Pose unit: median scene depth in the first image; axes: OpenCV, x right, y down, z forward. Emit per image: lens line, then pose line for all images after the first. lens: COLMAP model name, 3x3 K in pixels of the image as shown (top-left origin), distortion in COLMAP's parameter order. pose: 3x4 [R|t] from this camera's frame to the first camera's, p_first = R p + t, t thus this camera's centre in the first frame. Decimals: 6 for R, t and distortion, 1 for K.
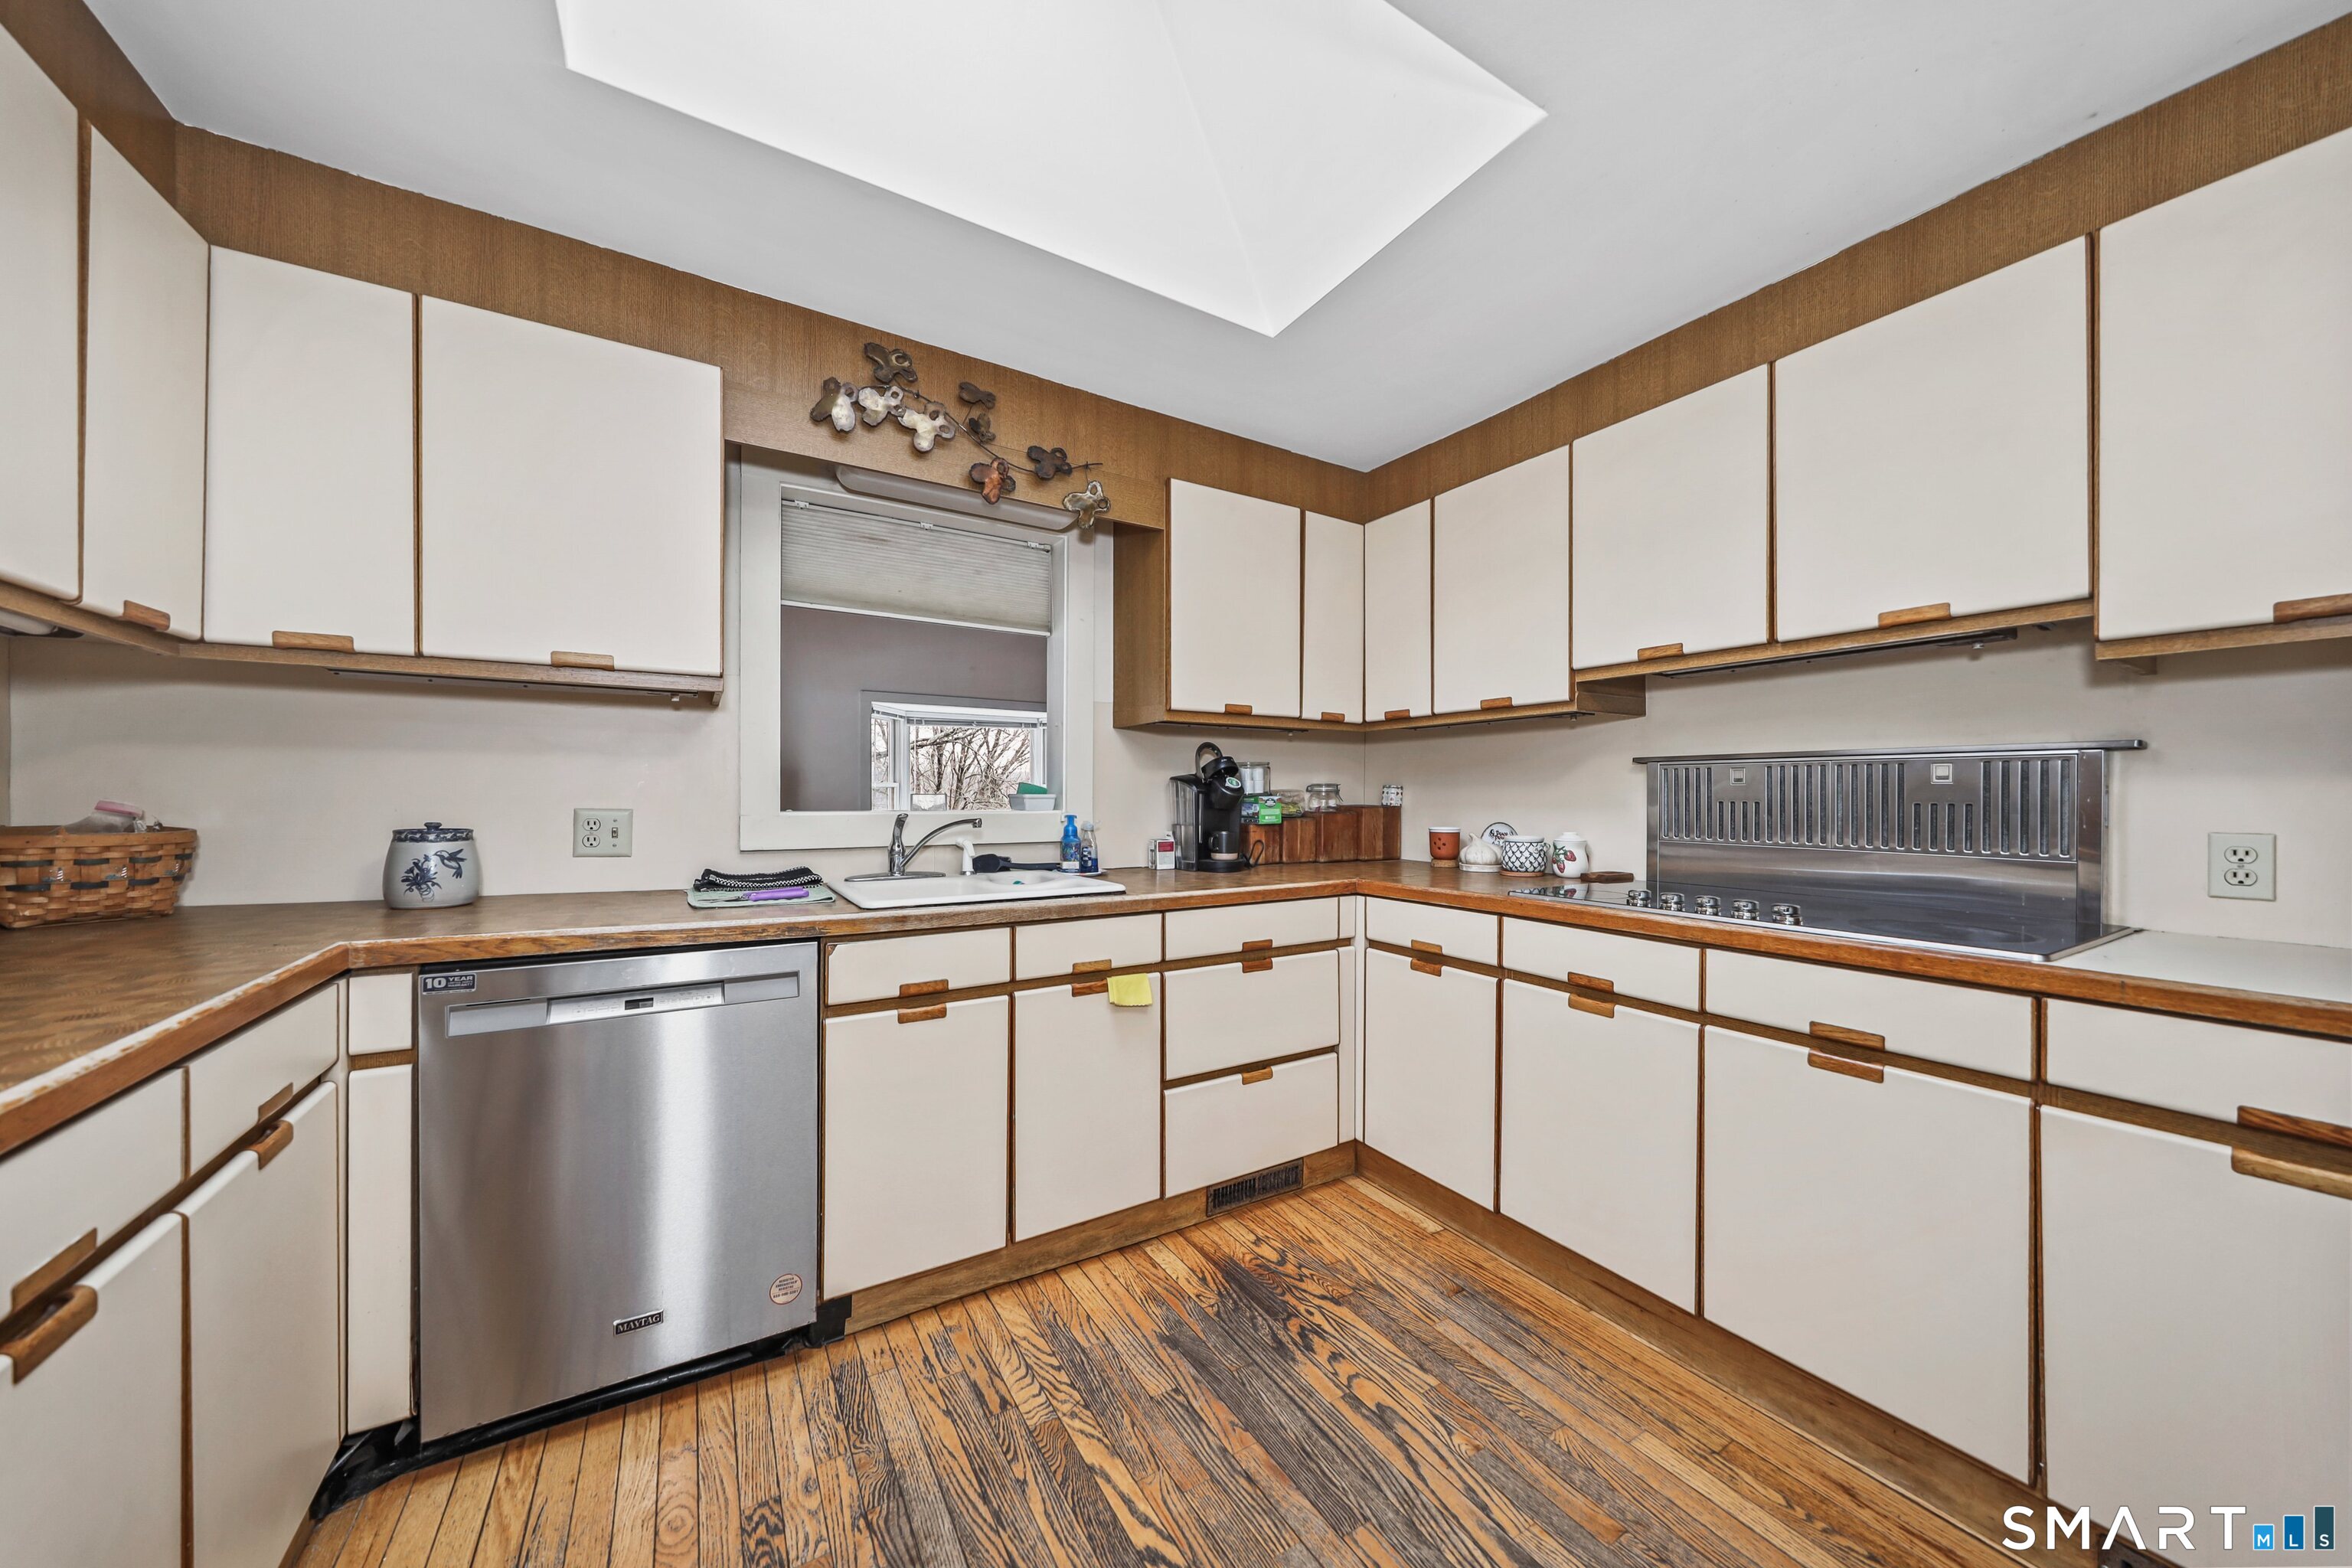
lens RADIAL K [[786.9, 0, 1145.2], [0, 786.9, 794.8], [0, 0, 1]] dist [0.001153, -0.000216]
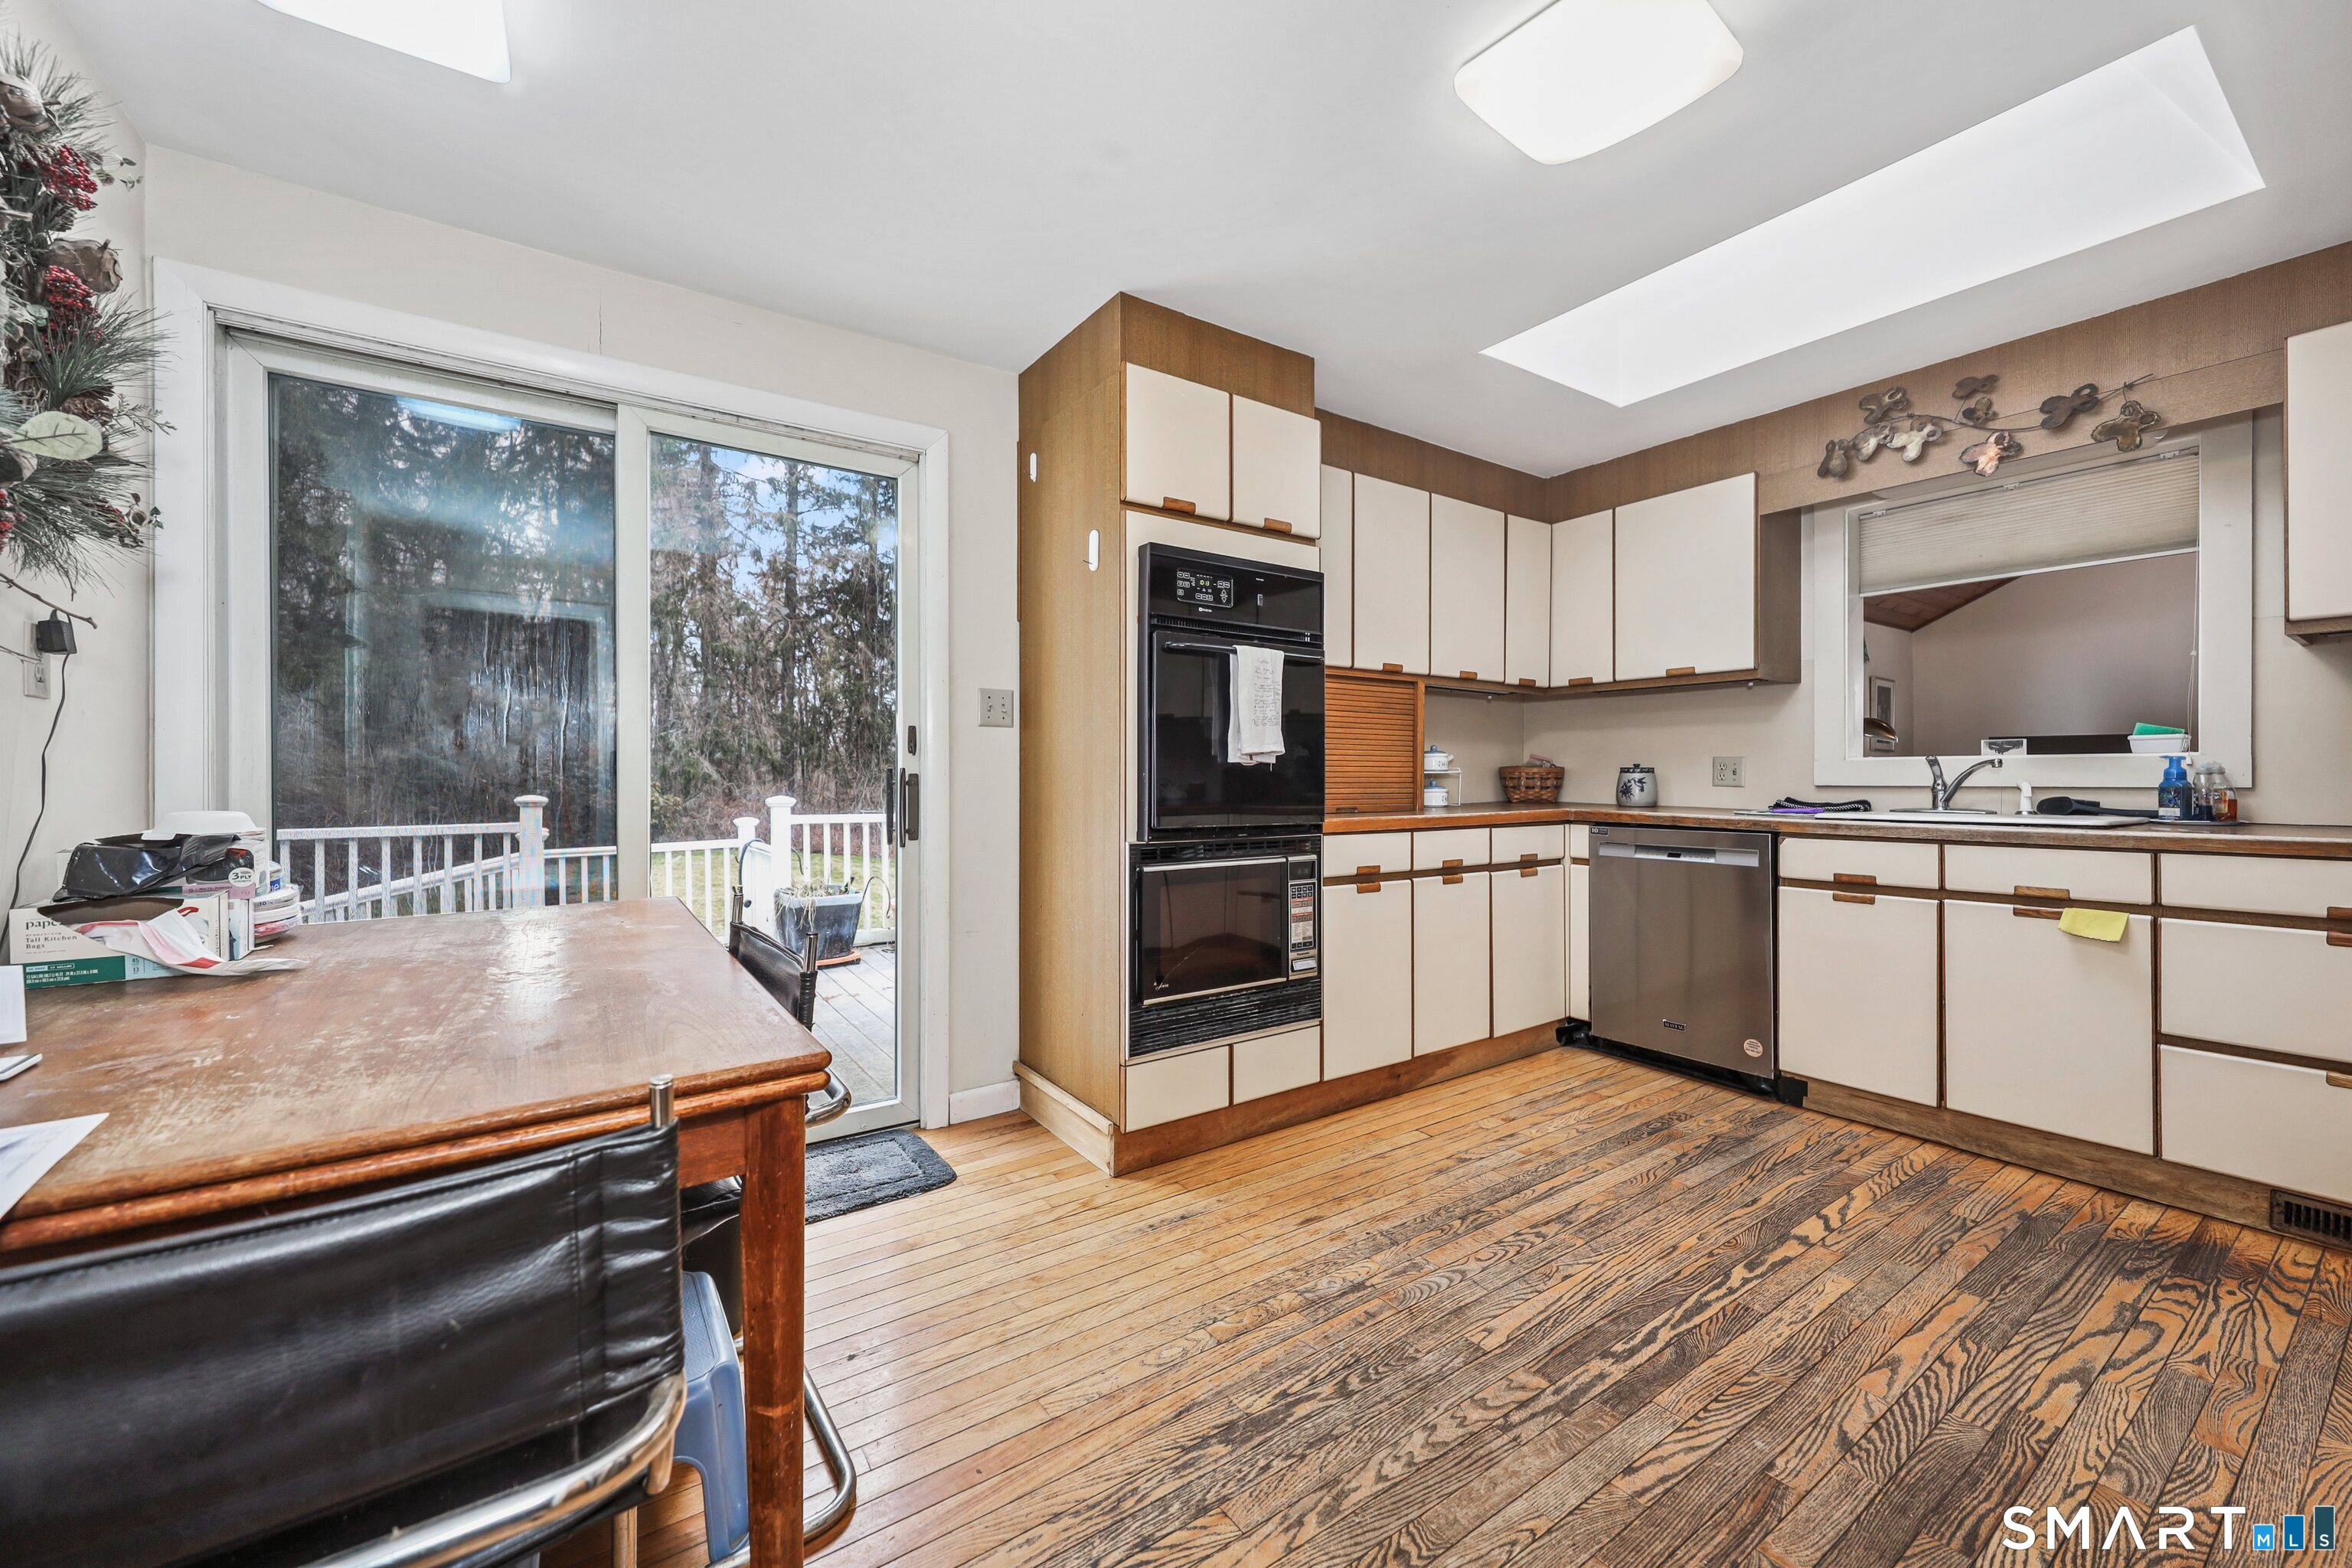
lens RADIAL K [[921.4, 0, 1124.1], [0, 921.4, 777.3], [0, 0, 1]] dist [0.001932, -0.000719]
pose [[0.019998, -0.005846, -0.999783, 1.221449], [-0.002432, 0.999980, -0.005896, 0.077017], [0.999797, 0.002550, 0.019983, -0.281995]]
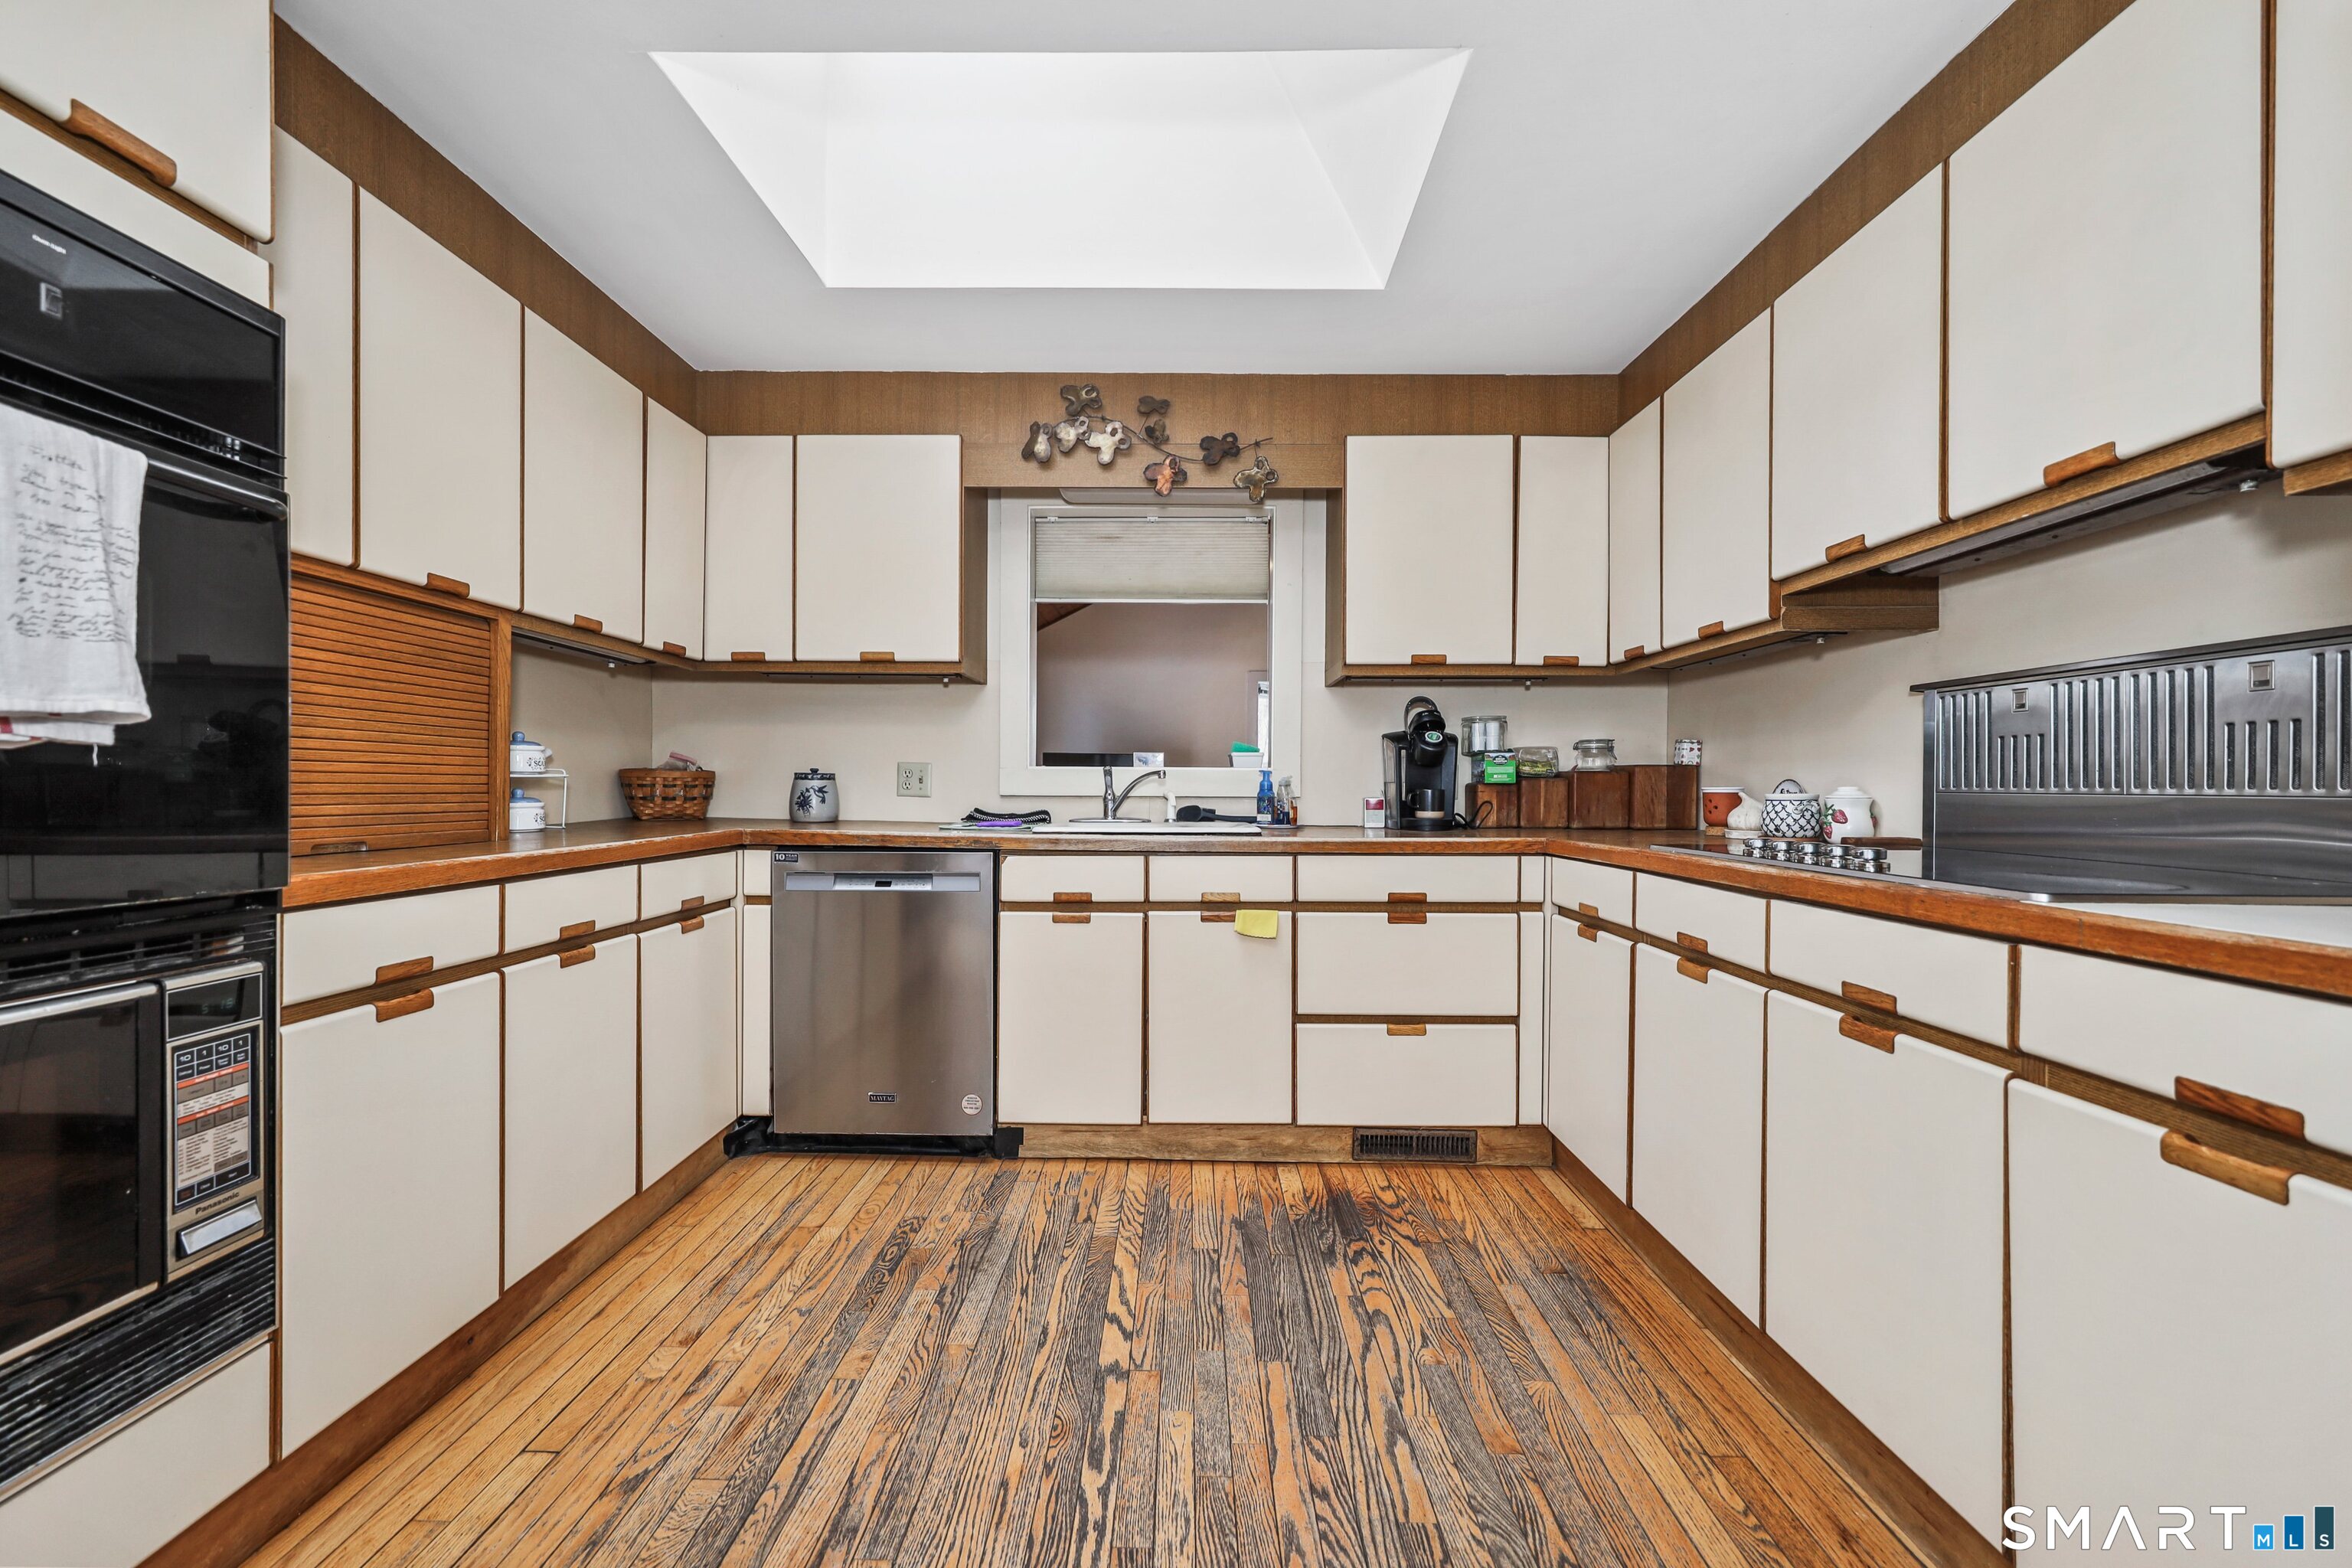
lens RADIAL K [[921.4, 0, 1190.4], [0, 921.4, 790.8], [0, 0, 1]] dist [0.001932, -0.000719]
pose [[0.855285, 0.002093, -0.518154, 0.606289], [-0.002705, 0.999996, -0.000426, 0.070851], [0.518151, 0.001766, 0.855287, -0.152207]]
